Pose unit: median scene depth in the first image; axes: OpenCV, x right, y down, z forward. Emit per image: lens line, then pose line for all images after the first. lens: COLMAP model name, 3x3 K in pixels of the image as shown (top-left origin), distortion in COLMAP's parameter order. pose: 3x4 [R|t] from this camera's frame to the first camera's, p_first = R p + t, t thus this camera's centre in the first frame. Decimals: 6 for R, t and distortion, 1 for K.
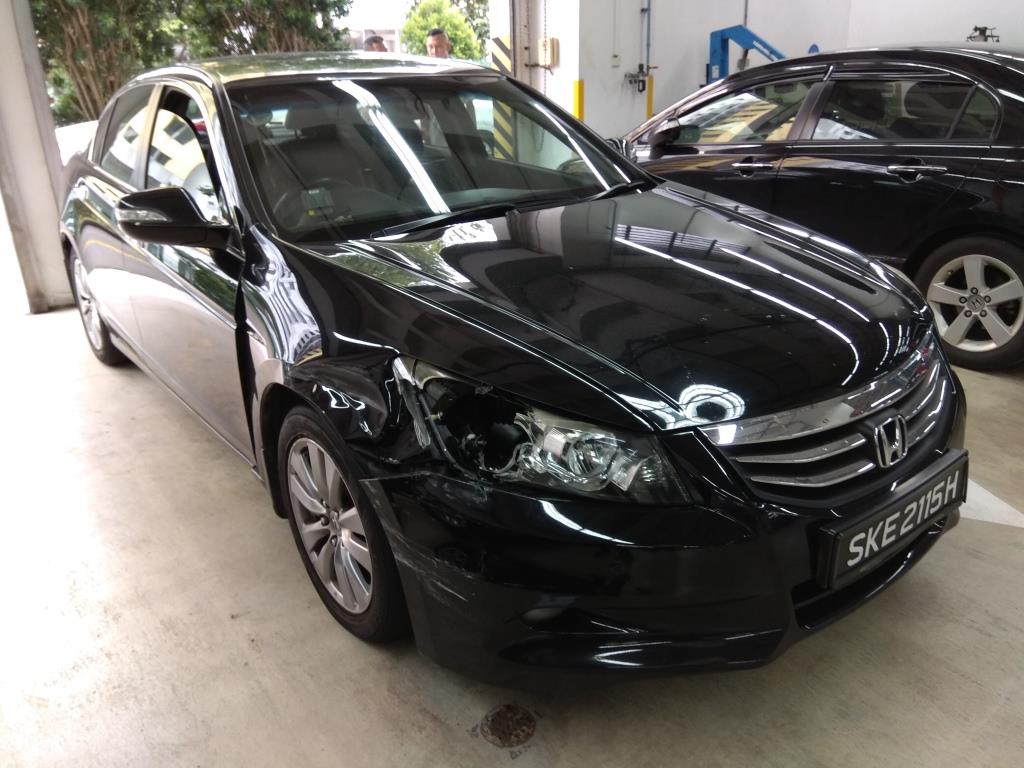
lens RADIAL K [[786.1, 0, 515.2], [0, 786.1, 387.4], [0, 0, 1]] dist [0.111450, -0.200306]
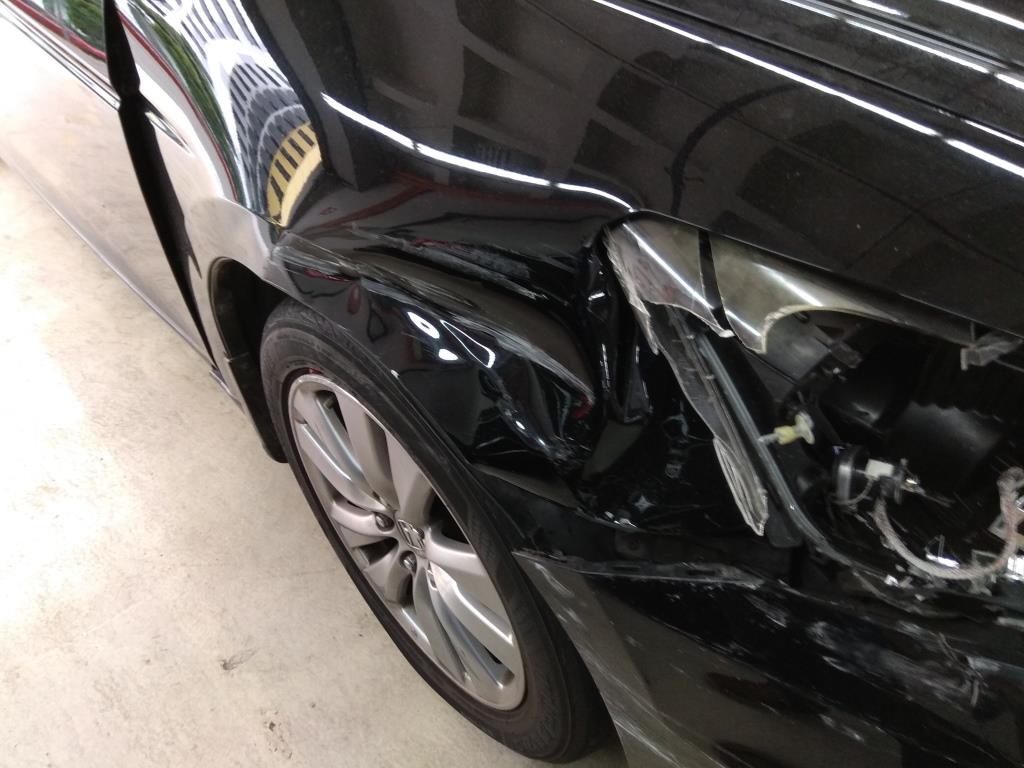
lens RADIAL K [[786.1, 0, 515.2], [0, 786.1, 387.4], [0, 0, 1]] dist [0.111450, -0.200306]
pose [[0.997546, -0.060084, 0.035939, -0.192450], [0.044792, 0.942228, 0.331964, -0.076675], [-0.053808, -0.329539, 0.942607, 0.629461]]
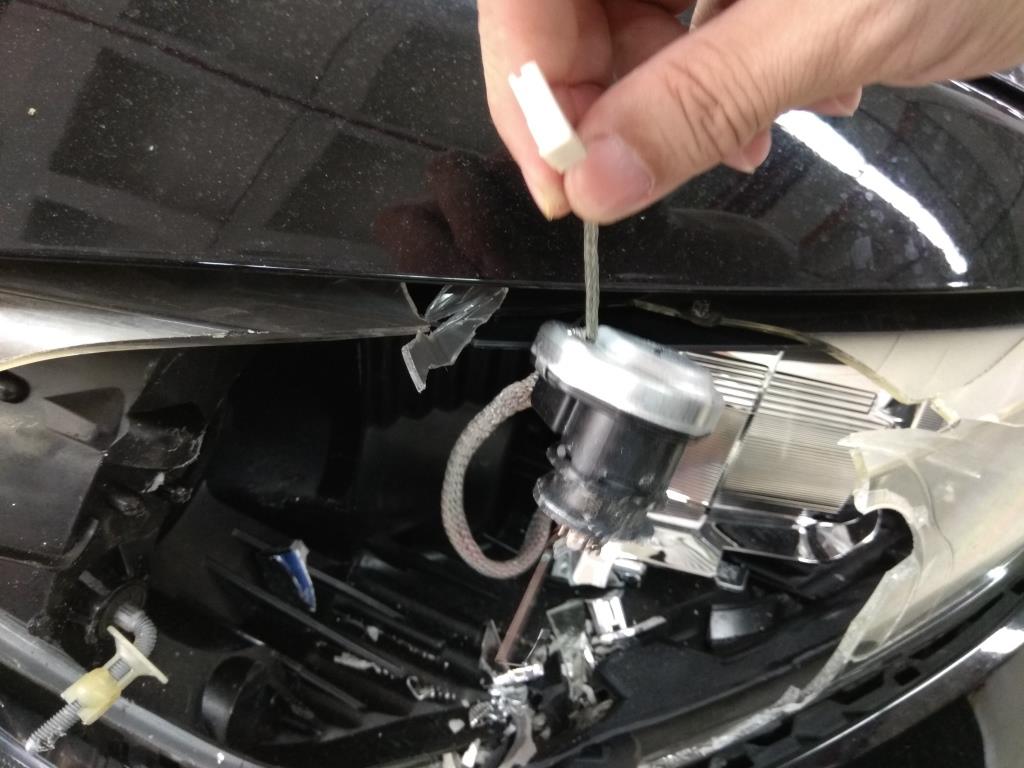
lens RADIAL K [[786.1, 0, 515.2], [0, 786.1, 387.4], [0, 0, 1]] dist [0.111450, -0.200306]
pose [[0.723034, -0.414571, 0.552587, -0.092102], [0.170758, 0.882342, 0.438537, -0.037137], [-0.669375, -0.222719, 0.708754, 0.775770]]
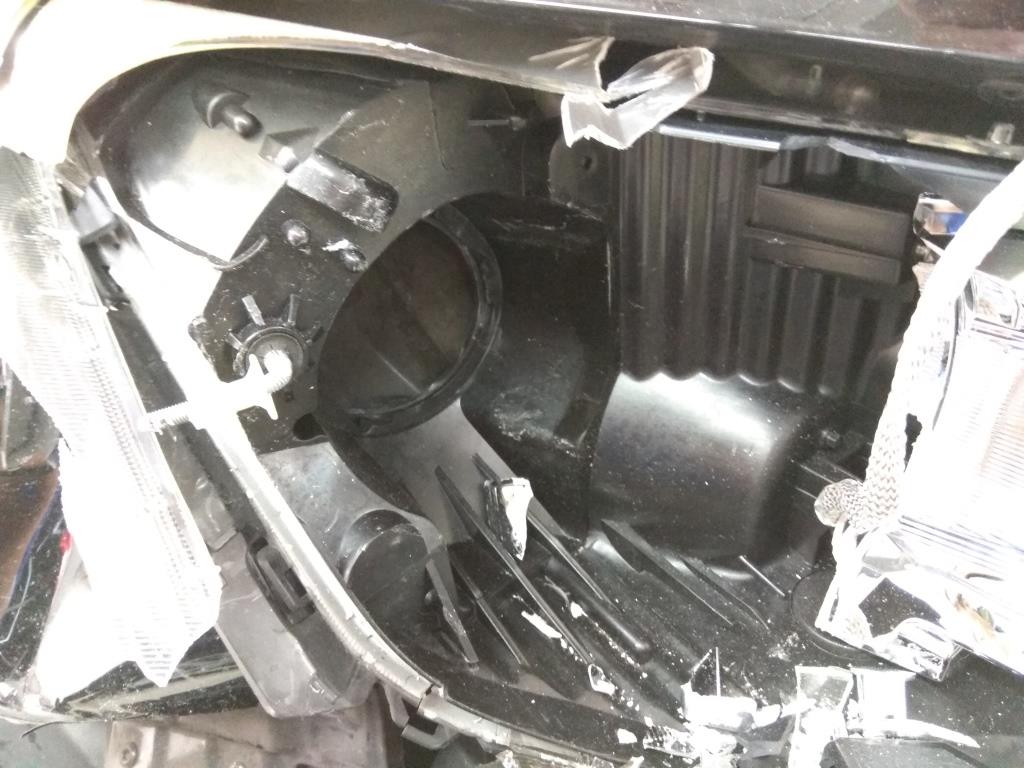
lens RADIAL K [[786.1, 0, 515.2], [0, 786.1, 387.4], [0, 0, 1]] dist [0.111450, -0.200306]
pose [[0.982166, -0.132687, 0.133204, -0.065498], [0.119899, 0.987752, 0.099852, 0.025300], [-0.144822, -0.082100, 0.986046, 0.765785]]
